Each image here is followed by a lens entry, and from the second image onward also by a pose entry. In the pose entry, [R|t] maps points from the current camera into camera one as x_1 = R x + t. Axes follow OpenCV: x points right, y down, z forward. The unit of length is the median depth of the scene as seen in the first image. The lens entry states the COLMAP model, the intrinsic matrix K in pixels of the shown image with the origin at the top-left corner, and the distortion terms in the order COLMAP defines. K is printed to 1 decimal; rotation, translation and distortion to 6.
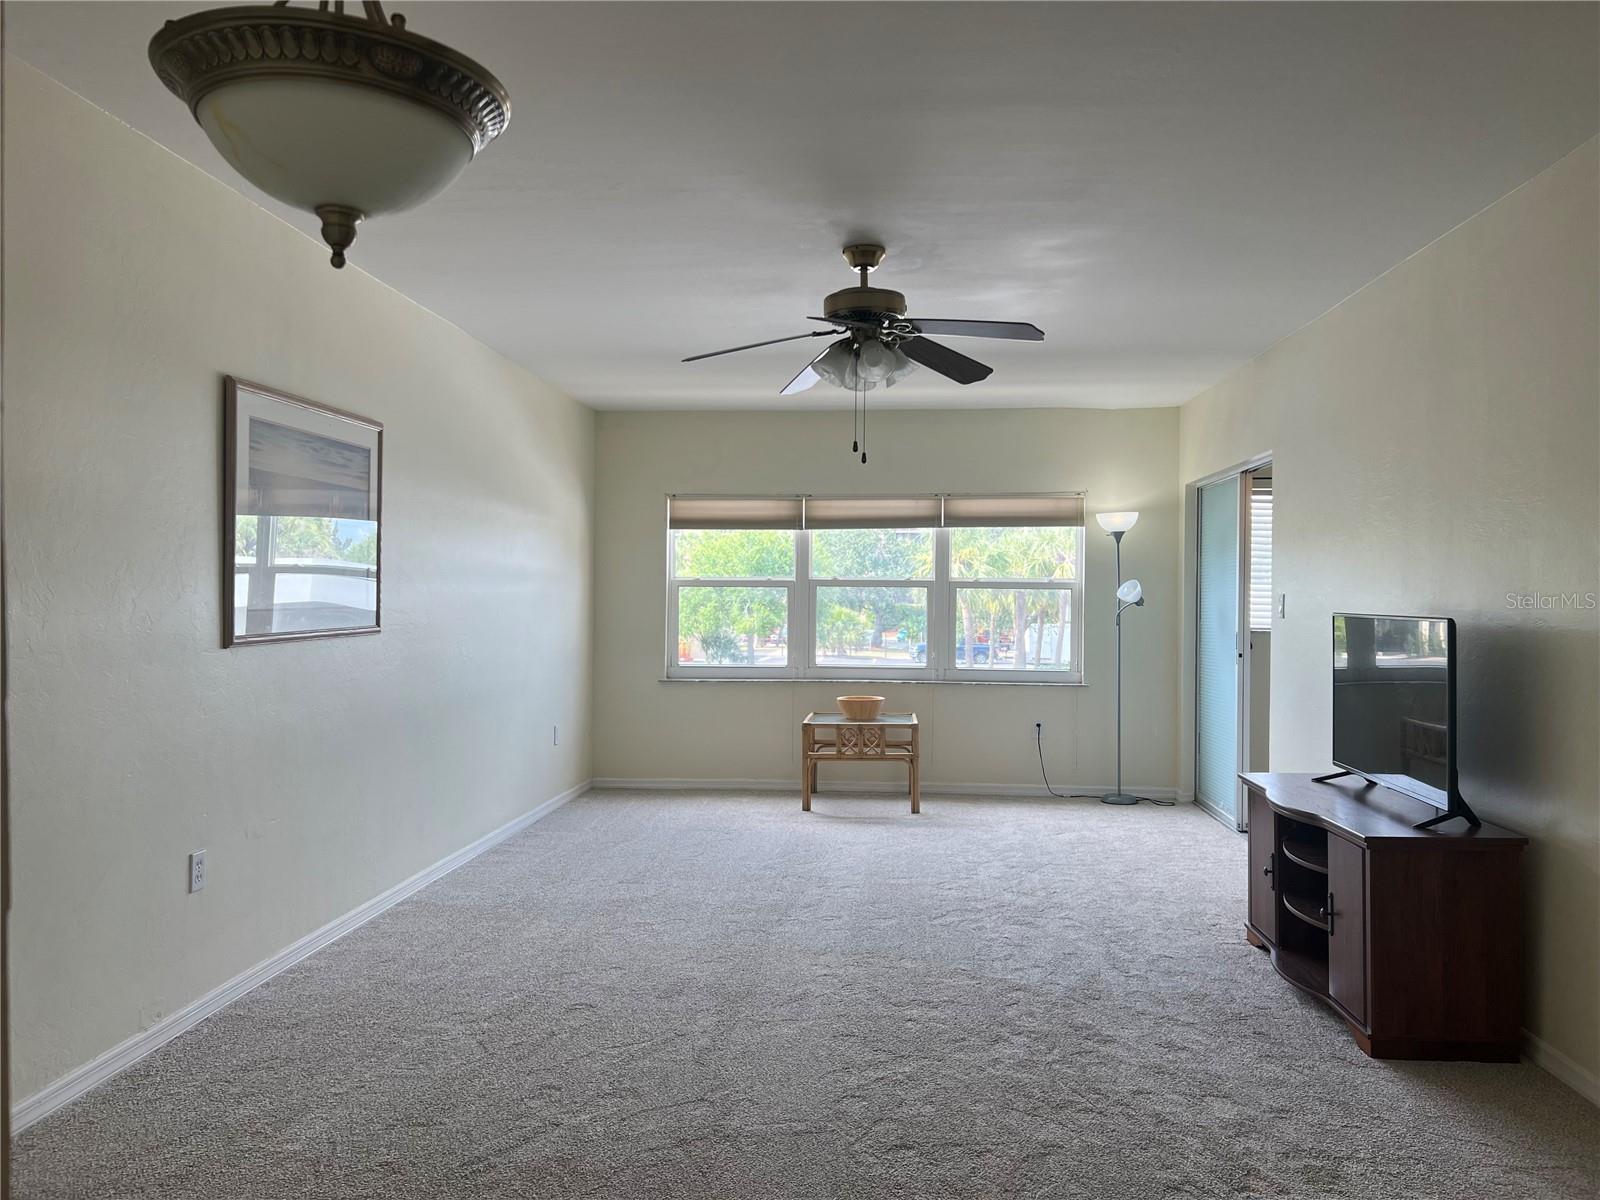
lens RADIAL K [[1205.8, 0, 805.1], [0, 1205.8, 607.5], [0, 0, 1]] dist [0.063202, -0.069683]
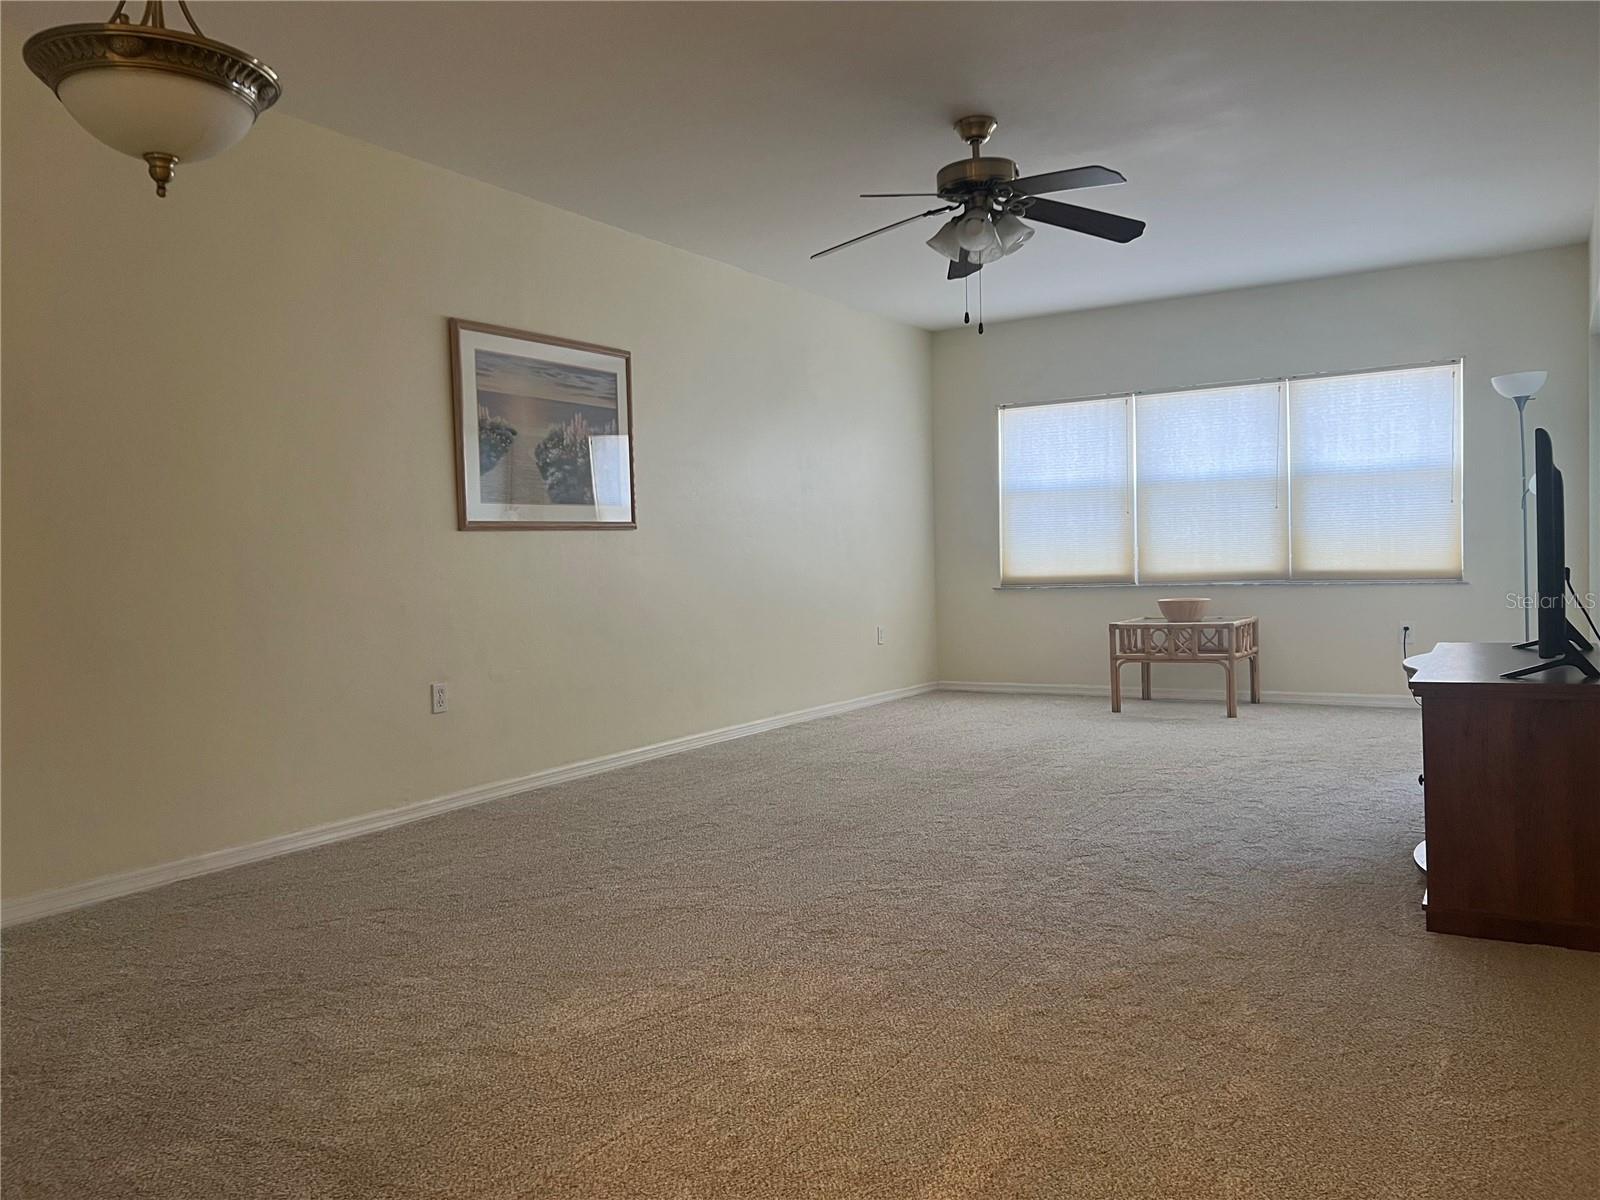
lens RADIAL K [[1203.8, 0, 800.0], [0, 1203.8, 600.0], [0, 0, 1]] dist [0.081098, -0.085163]
pose [[0.892927, -0.015256, -0.449942, 0.334322], [0.030436, 0.999185, 0.026524, 0.065893], [0.449171, -0.037378, 0.892664, 0.007048]]
